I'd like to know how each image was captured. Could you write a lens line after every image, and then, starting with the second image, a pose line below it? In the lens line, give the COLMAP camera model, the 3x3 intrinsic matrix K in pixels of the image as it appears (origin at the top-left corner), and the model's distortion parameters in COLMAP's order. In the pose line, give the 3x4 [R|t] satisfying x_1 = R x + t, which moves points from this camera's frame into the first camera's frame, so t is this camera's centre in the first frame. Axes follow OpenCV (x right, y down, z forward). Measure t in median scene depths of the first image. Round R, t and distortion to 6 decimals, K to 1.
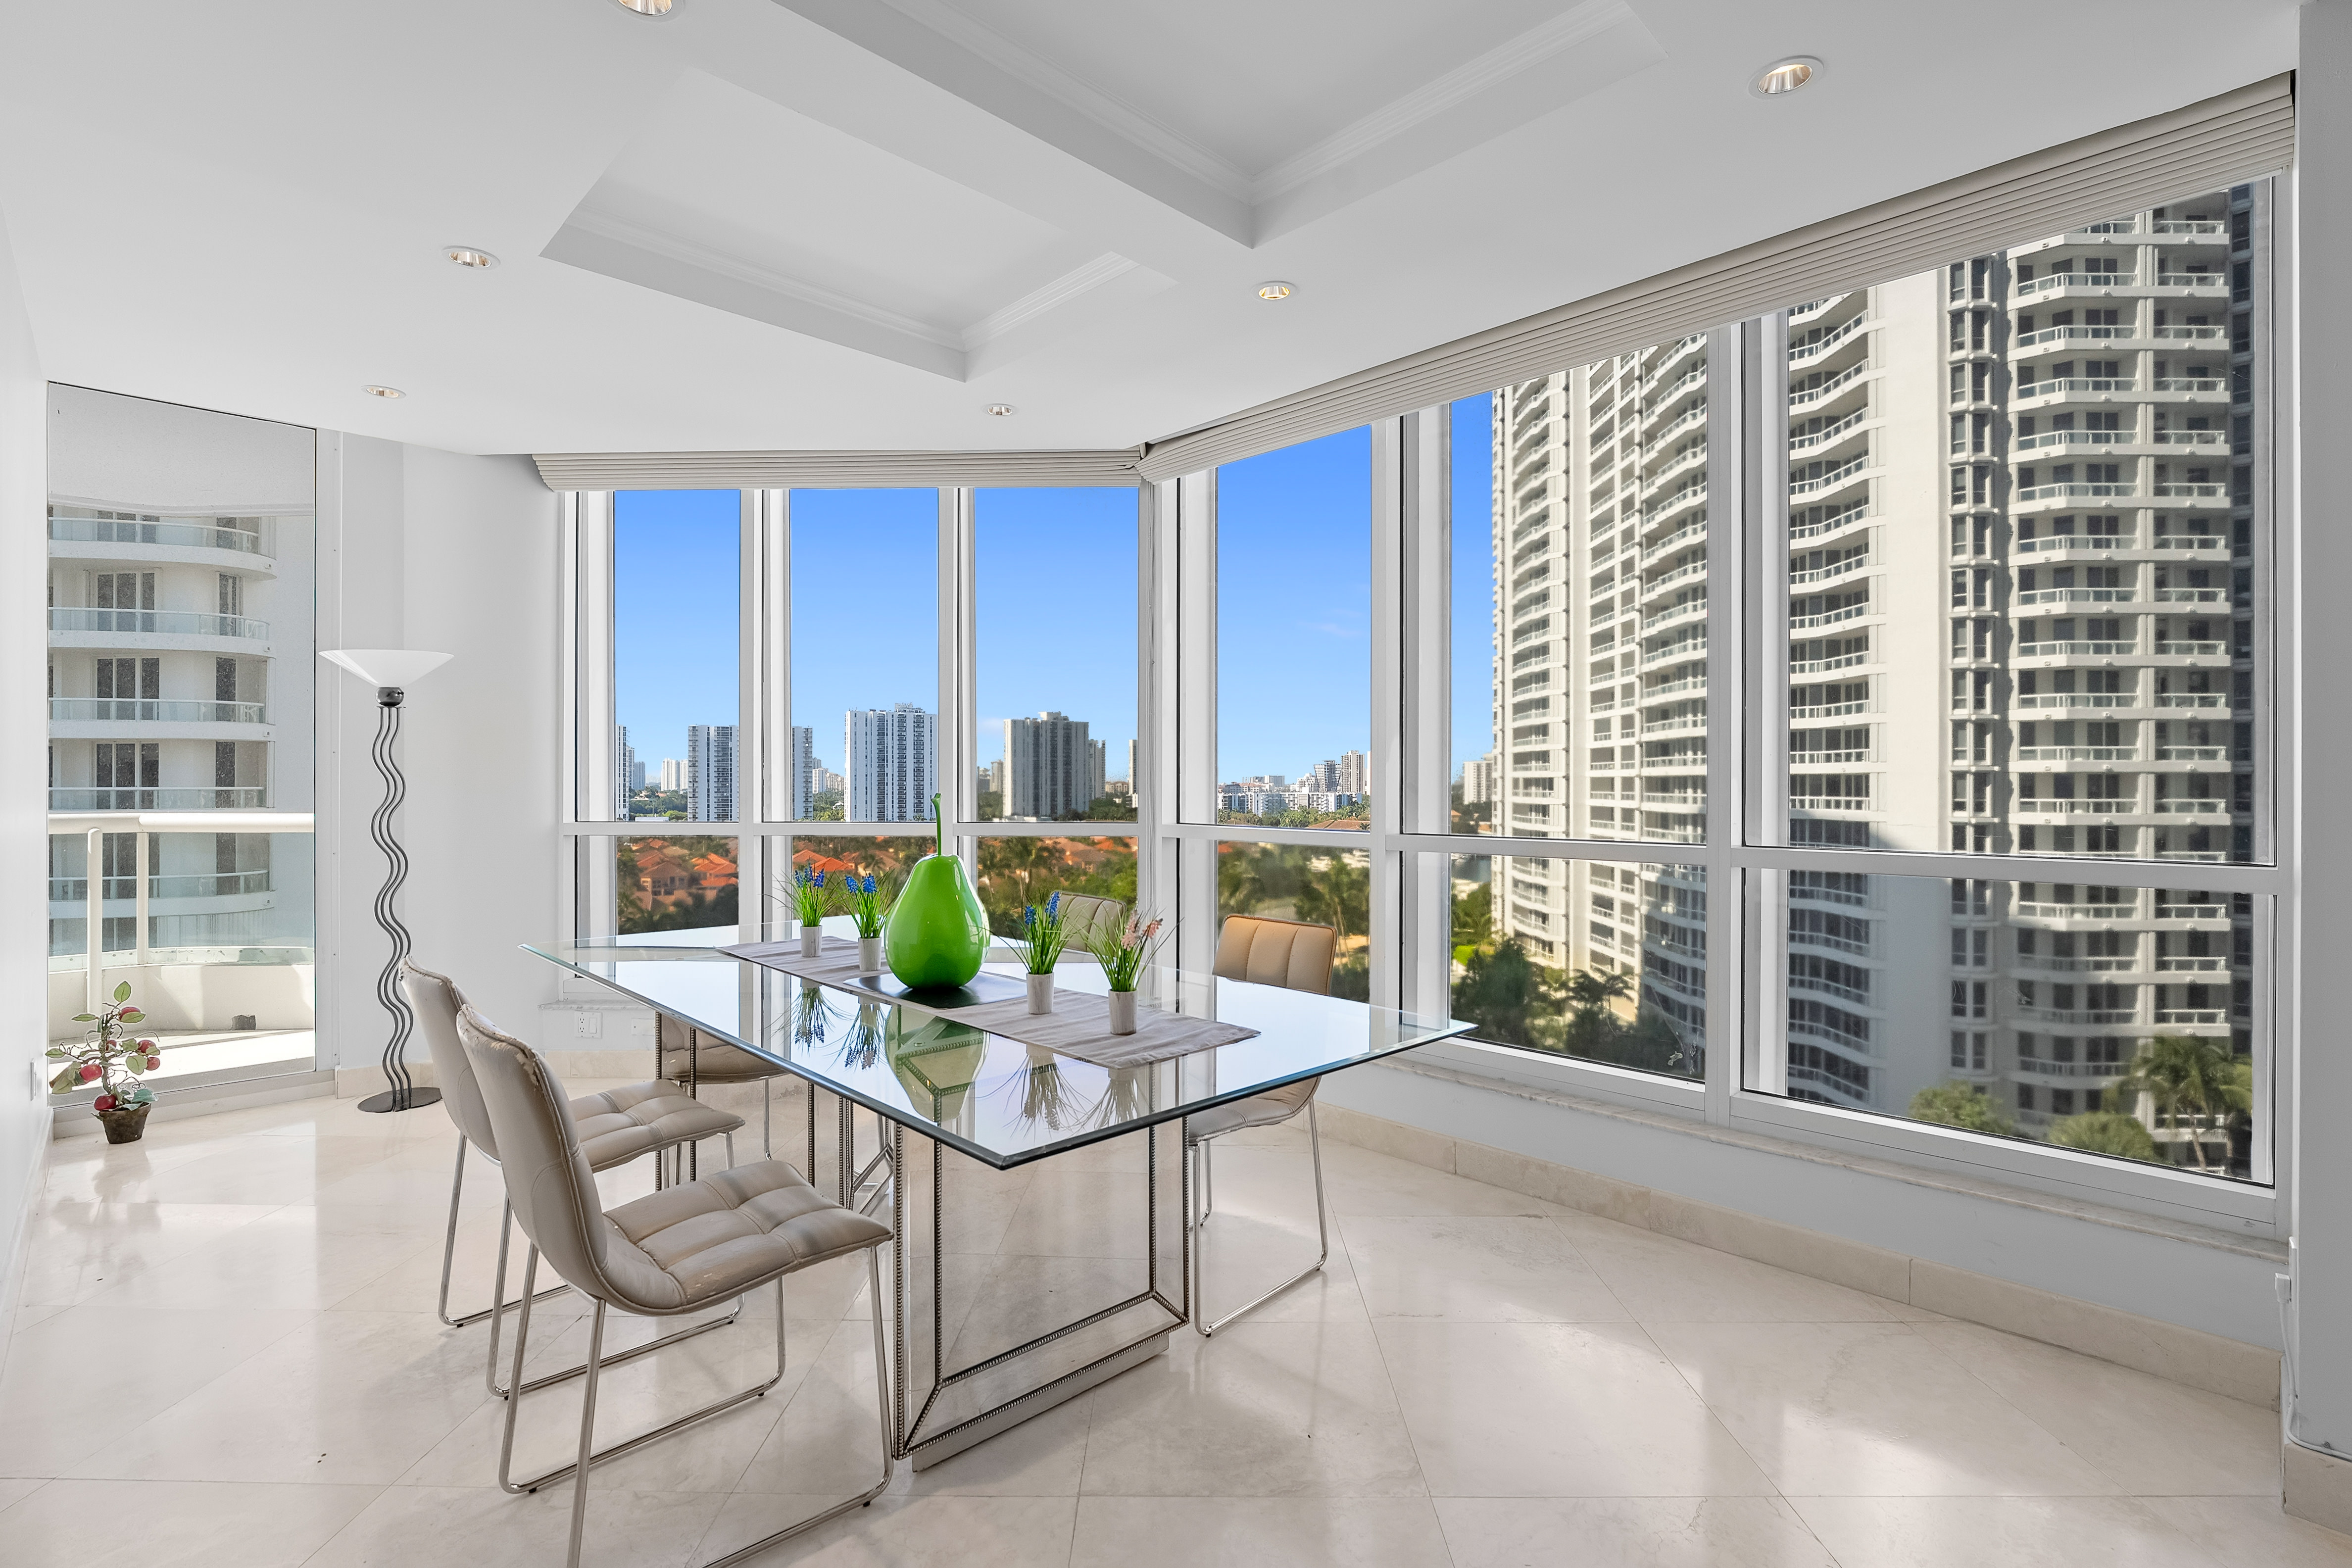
lens RADIAL K [[1069.1, 0, 1106.3], [0, 1069.1, 781.3], [0, 0, 1]] dist [-0.005586, -0.002772]
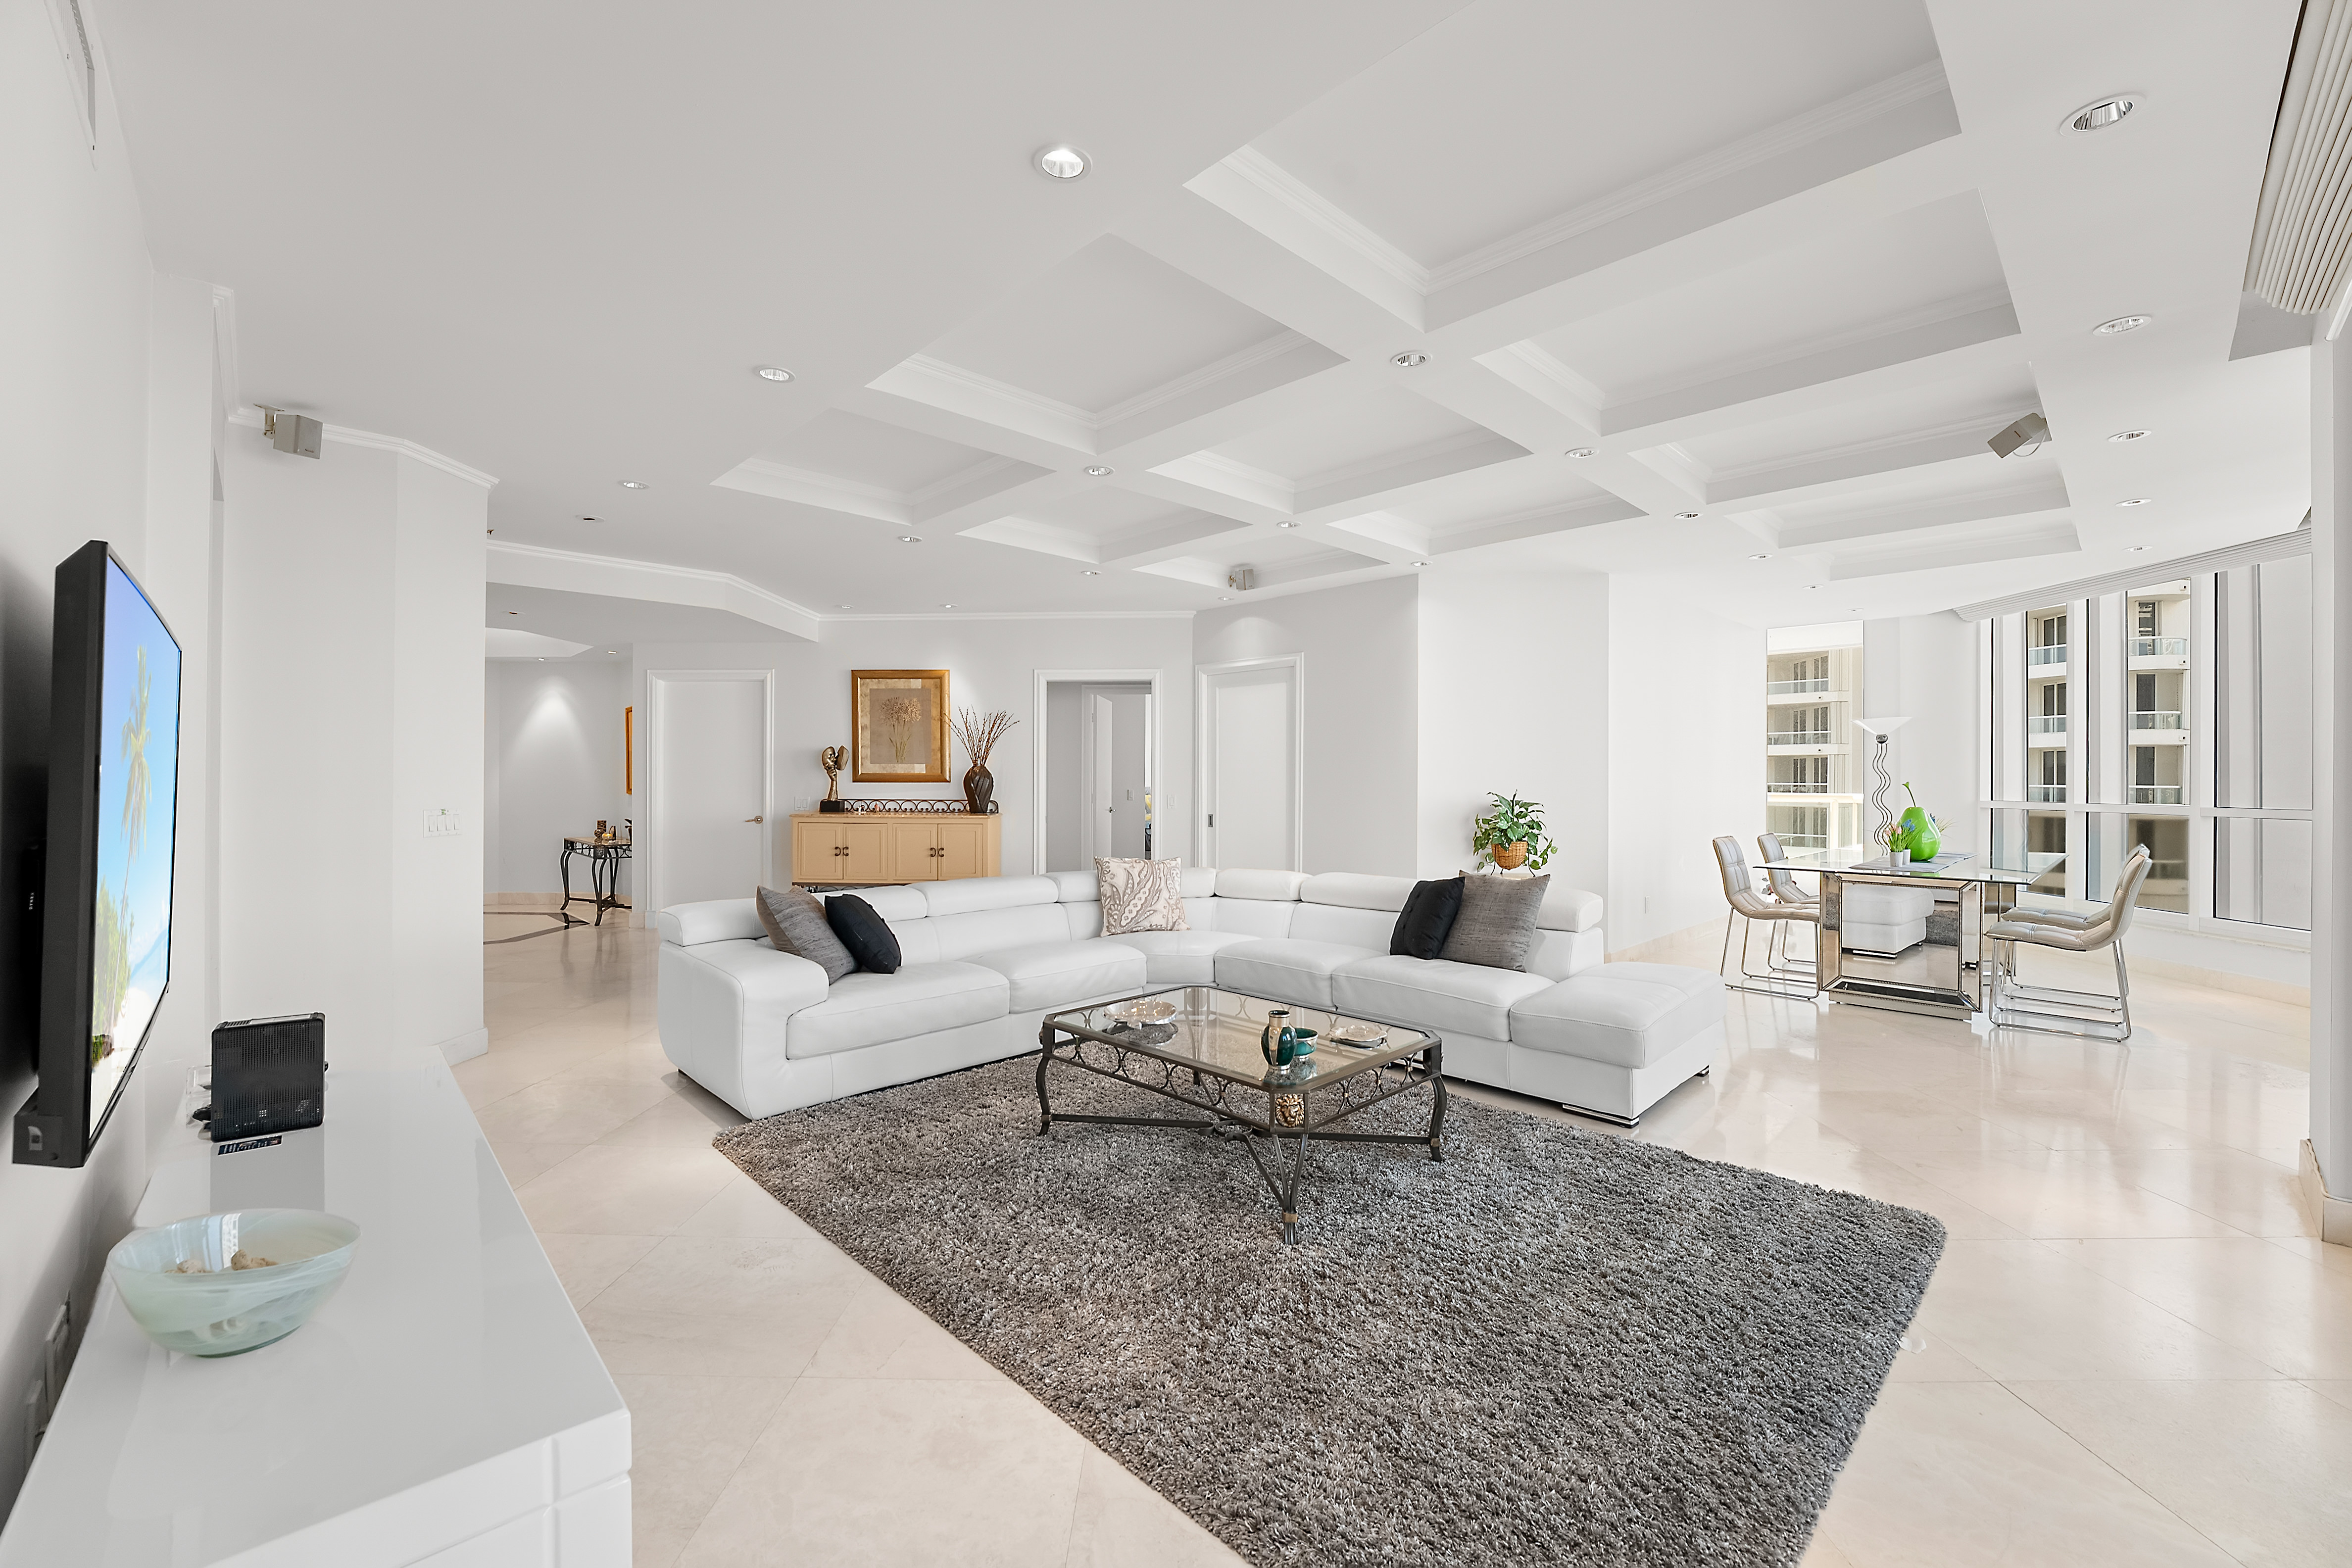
lens RADIAL K [[937.2, 0, 1177.6], [0, 937.2, 775.0], [0, 0, 1]] dist [-0.001485, -0.000308]
pose [[0.008346, 0.002251, -0.999963, 0.331511], [-0.007844, 0.999967, 0.002185, 0.000504], [0.999934, 0.007826, 0.008364, -0.120446]]
